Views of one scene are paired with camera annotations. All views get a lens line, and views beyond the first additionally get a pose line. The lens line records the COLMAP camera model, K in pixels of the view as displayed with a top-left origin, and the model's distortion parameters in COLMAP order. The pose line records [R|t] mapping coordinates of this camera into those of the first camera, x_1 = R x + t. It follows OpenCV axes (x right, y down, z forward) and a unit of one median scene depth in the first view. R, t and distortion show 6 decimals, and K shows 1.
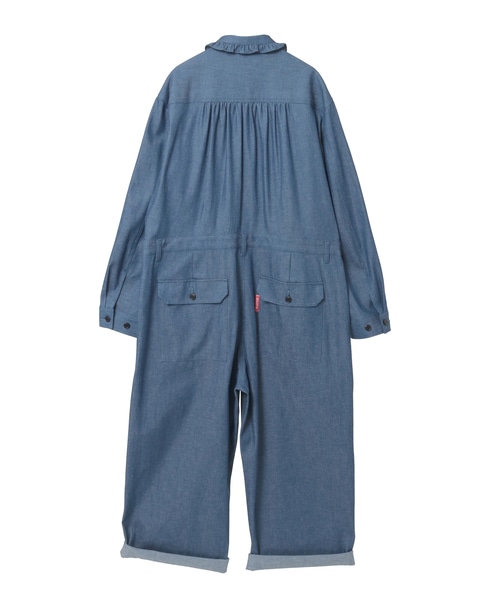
lens RADIAL K [[614.1, 0, 244.3], [0, 614.1, 300.1], [0, 0, 1]] dist [-0.008585, 0.000000]
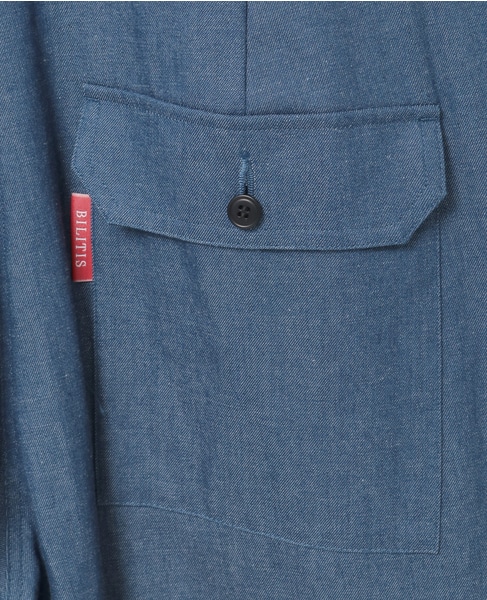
lens RADIAL K [[1215.9, 0, 243.1], [0, 1215.9, 298.8], [0, 0, 1]] dist [0.037020, 0.000000]
pose [[0.998744, -0.038656, -0.031883, 0.080643], [0.041005, 0.996217, 0.076622, -0.002803], [0.028801, -0.077833, 0.996550, 0.645456]]
